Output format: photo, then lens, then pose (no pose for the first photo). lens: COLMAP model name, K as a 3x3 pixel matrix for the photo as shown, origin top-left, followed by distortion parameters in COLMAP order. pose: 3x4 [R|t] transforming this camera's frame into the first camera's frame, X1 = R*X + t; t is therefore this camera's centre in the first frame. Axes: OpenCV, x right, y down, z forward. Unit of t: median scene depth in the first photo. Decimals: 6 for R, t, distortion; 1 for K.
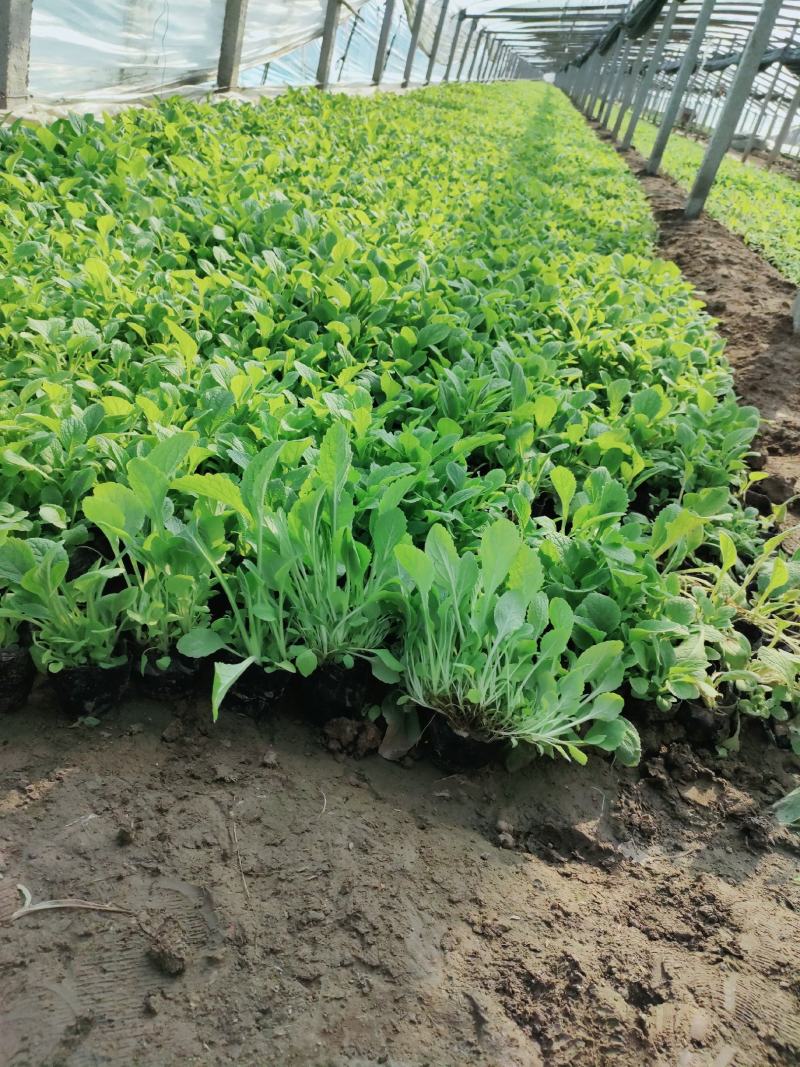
lens RADIAL K [[808.3, 0, 400.0], [0, 808.3, 533.5], [0, 0, 1]] dist [0.019532, 0.002567]
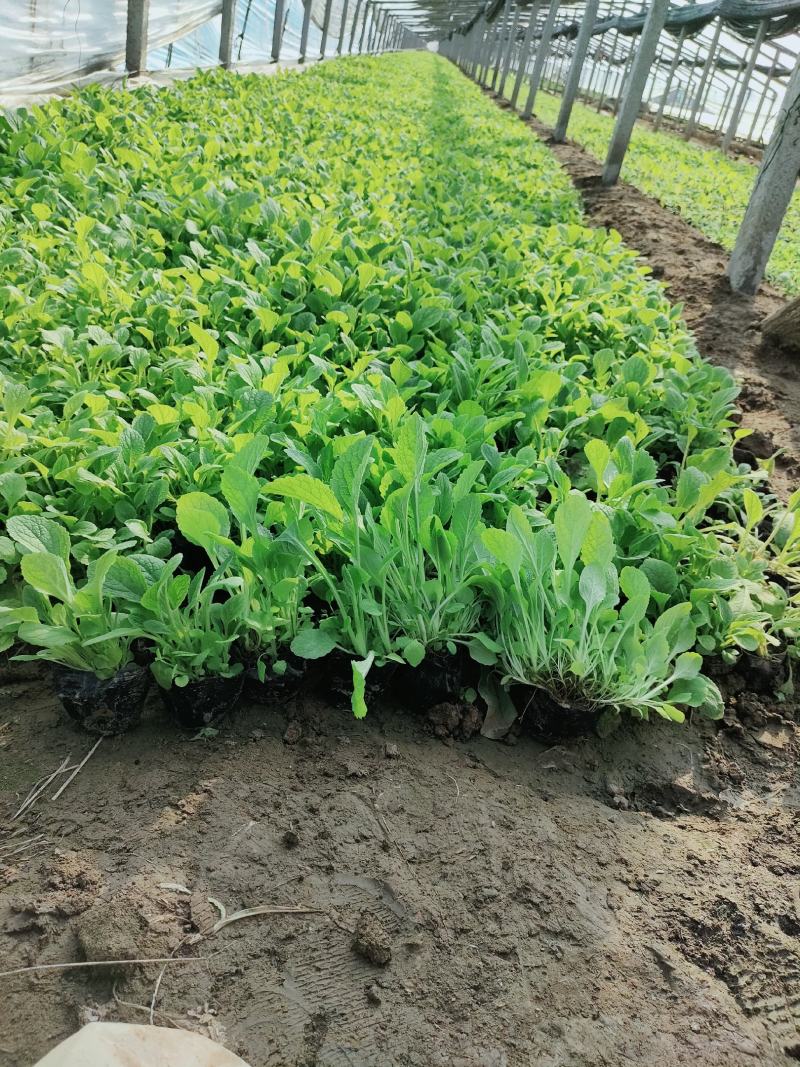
lens RADIAL K [[805.6, 0, 396.3], [0, 805.6, 526.7], [0, 0, 1]] dist [0.017167, -0.012997]
pose [[0.992309, -0.085707, 0.089312, -0.131723], [0.083726, 0.996157, 0.025709, -0.017300], [-0.091172, -0.018033, 0.995672, -0.008525]]
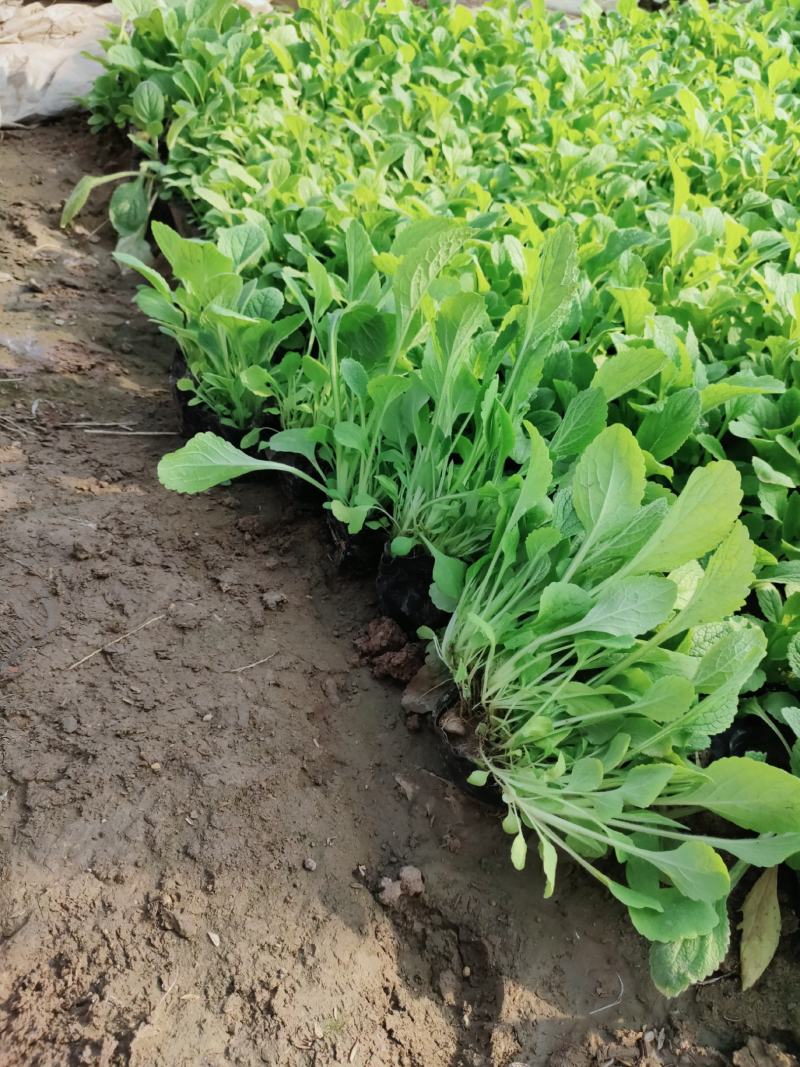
lens RADIAL K [[811.7, 0, 402.9], [0, 811.7, 544.6], [0, 0, 1]] dist [0.002949, -0.004987]
pose [[0.539667, 0.435113, -0.720719, 0.282634], [-0.393920, 0.887097, 0.240596, -0.010127], [0.744034, 0.154064, 0.650136, 0.329378]]
